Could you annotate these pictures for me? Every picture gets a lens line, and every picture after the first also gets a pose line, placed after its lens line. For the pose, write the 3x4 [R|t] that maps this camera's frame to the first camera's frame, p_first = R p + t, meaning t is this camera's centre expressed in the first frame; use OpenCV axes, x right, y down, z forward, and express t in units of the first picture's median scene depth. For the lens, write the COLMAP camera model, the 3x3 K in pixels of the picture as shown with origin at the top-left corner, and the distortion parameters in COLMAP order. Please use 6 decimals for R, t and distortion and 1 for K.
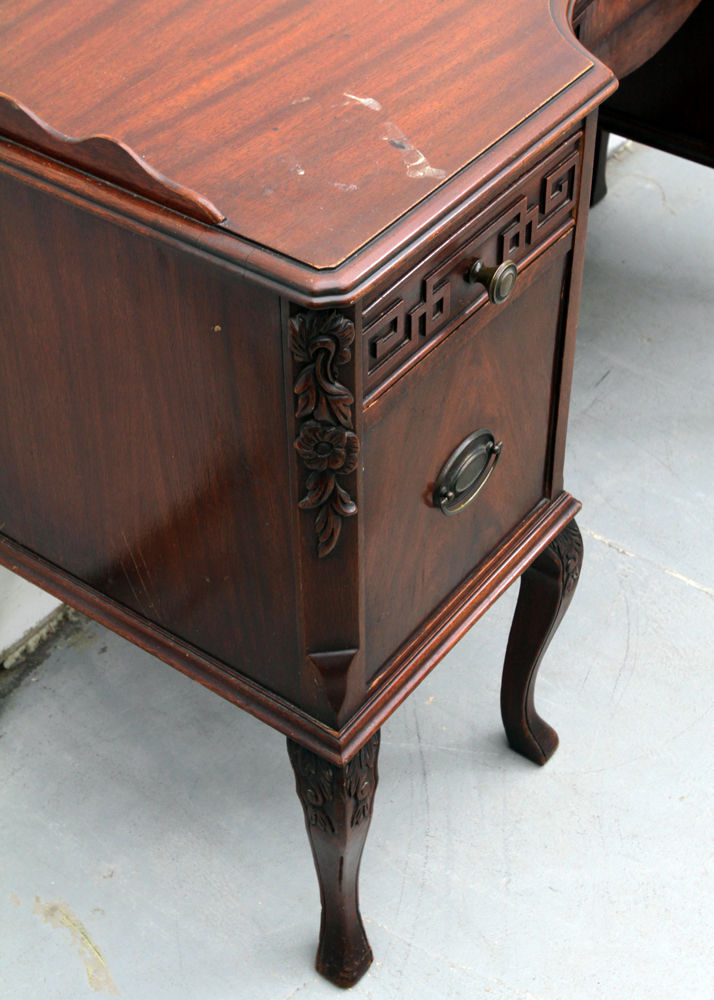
lens RADIAL K [[1634.7, 0, 356.0], [0, 1634.7, 498.9], [0, 0, 1]] dist [-0.022074, 0.000000]
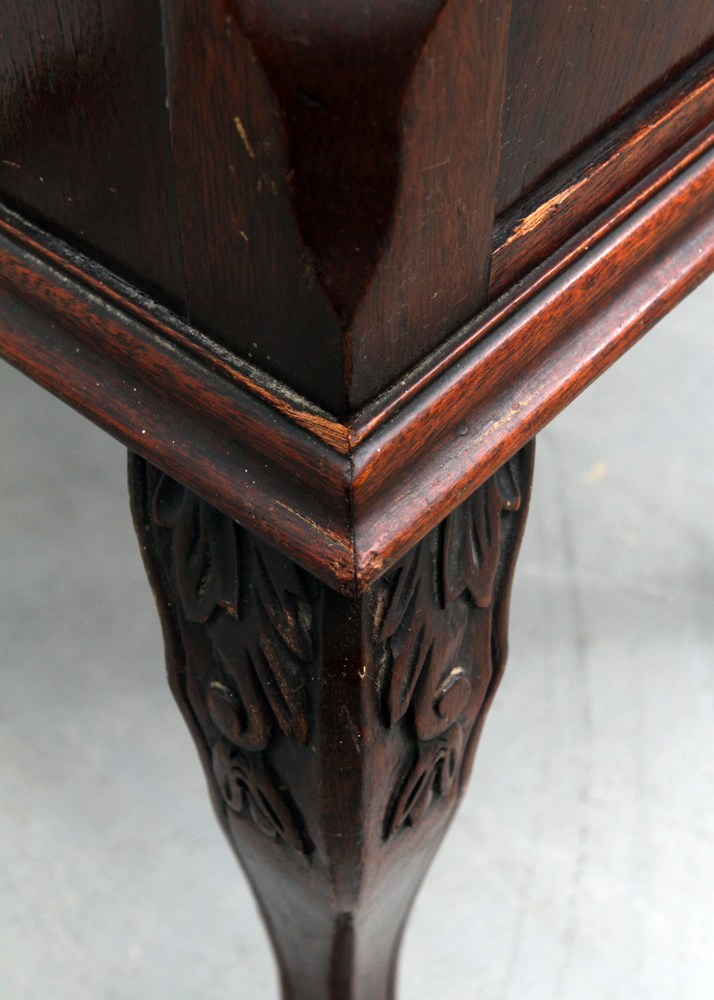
lens RADIAL K [[1634.7, 0, 356.6], [0, 1634.7, 500.8], [0, 0, 1]] dist [-0.022074, 0.000000]
pose [[0.997085, 0.066939, -0.036606, -0.001317], [-0.063476, 0.994031, 0.088725, 0.129952], [0.042326, -0.086143, 0.995383, 0.769120]]
